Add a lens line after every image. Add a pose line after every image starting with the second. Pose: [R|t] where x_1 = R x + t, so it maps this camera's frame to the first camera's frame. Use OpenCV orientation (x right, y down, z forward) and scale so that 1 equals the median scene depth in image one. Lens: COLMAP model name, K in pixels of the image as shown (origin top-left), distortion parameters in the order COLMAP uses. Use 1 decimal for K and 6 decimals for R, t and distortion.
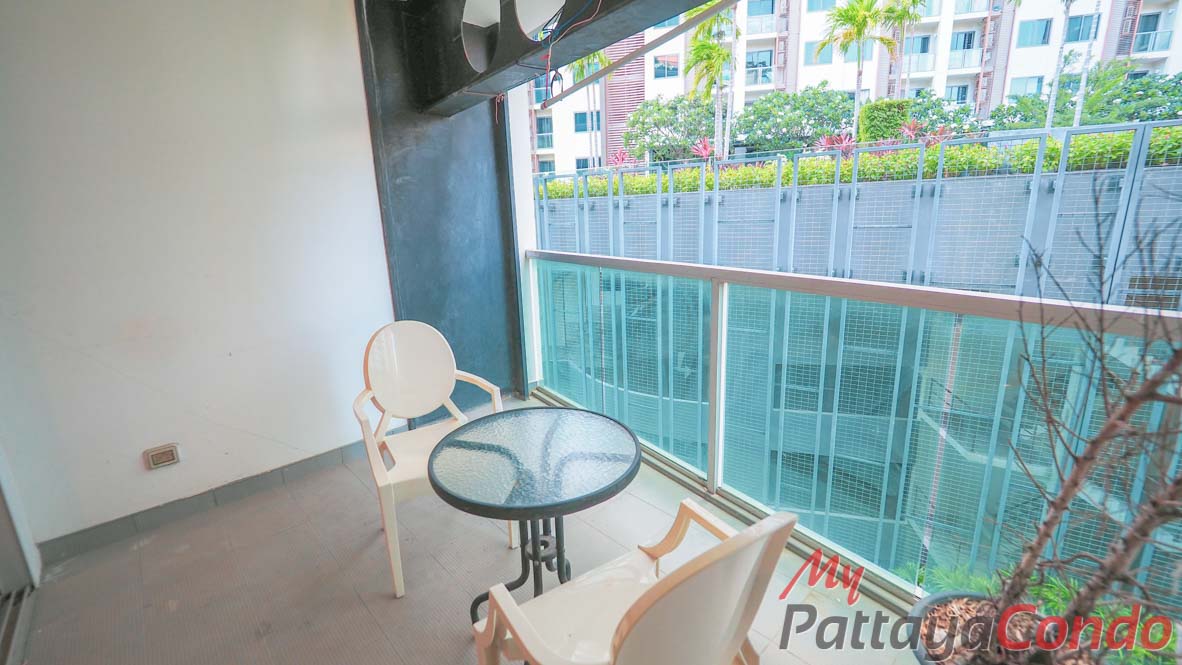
lens RADIAL K [[512.4, 0, 581.3], [0, 512.4, 328.5], [0, 0, 1]] dist [-0.016033, 0.002004]
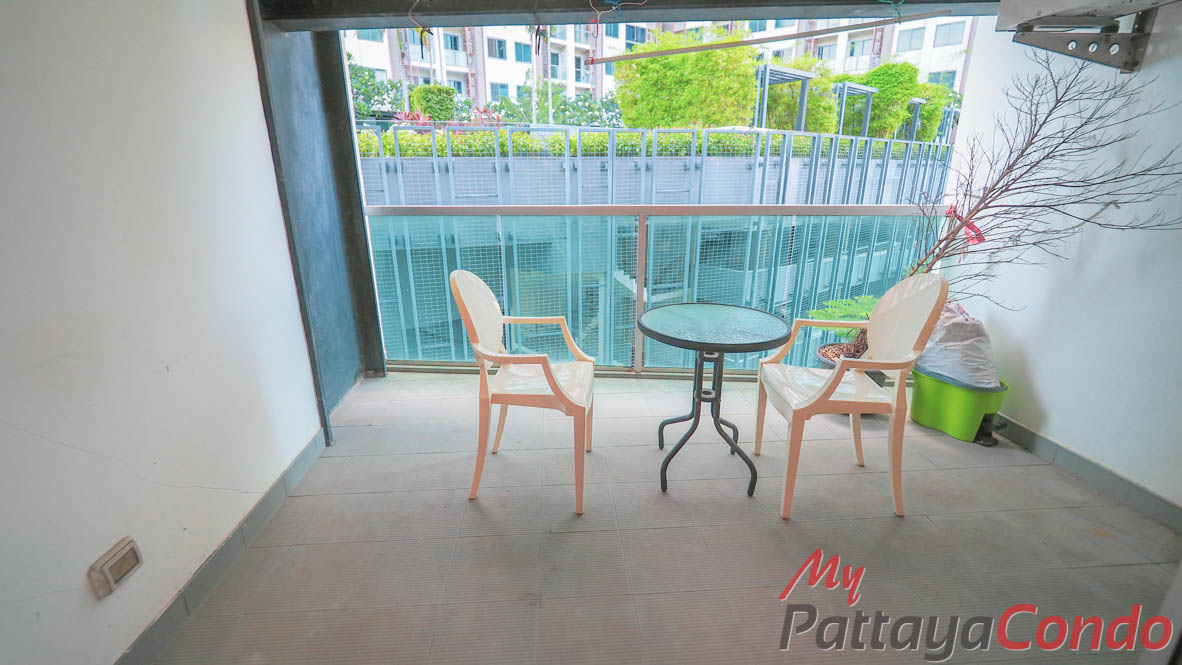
lens RADIAL K [[512.4, 0, 588.8], [0, 512.4, 329.5], [0, 0, 1]] dist [-0.016033, 0.002004]
pose [[0.611421, -0.195733, 0.766716, -0.266593], [0.162355, 0.979342, 0.120544, 0.004726], [-0.774471, 0.050777, 0.630568, 0.072428]]
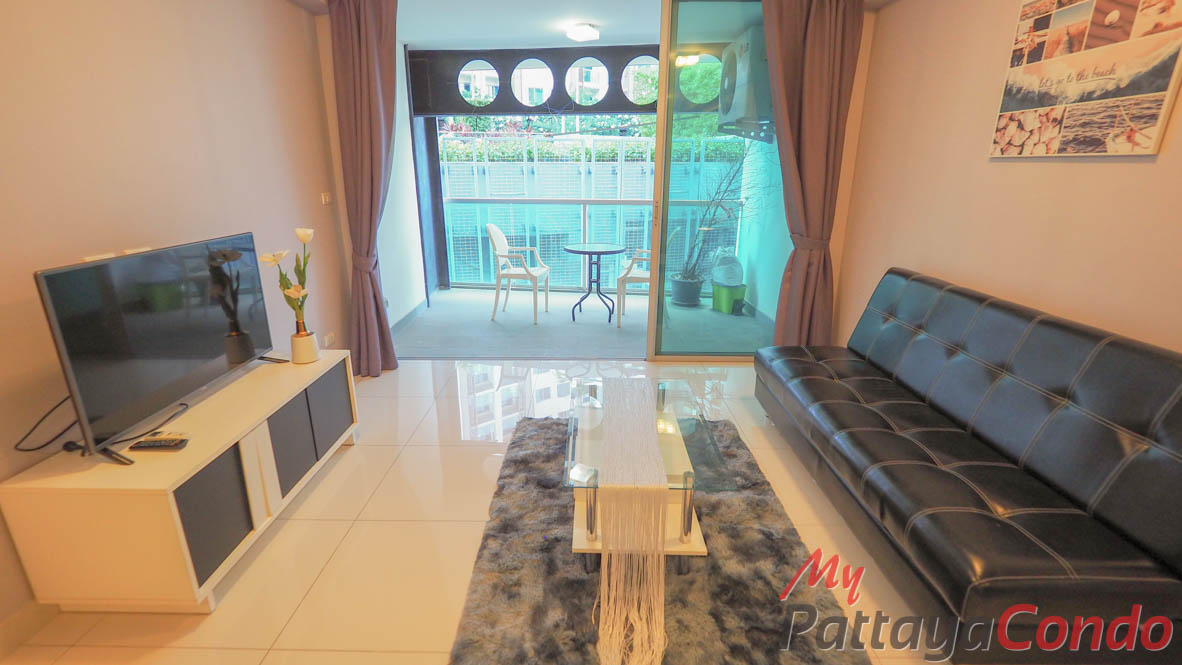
lens RADIAL K [[512.4, 0, 581.0], [0, 512.4, 329.8], [0, 0, 1]] dist [-0.016033, 0.002004]
pose [[0.670687, -0.177129, 0.720281, -0.455406], [0.140155, 0.983839, 0.111438, 0.056934], [-0.728379, 0.026211, 0.684673, -0.162931]]
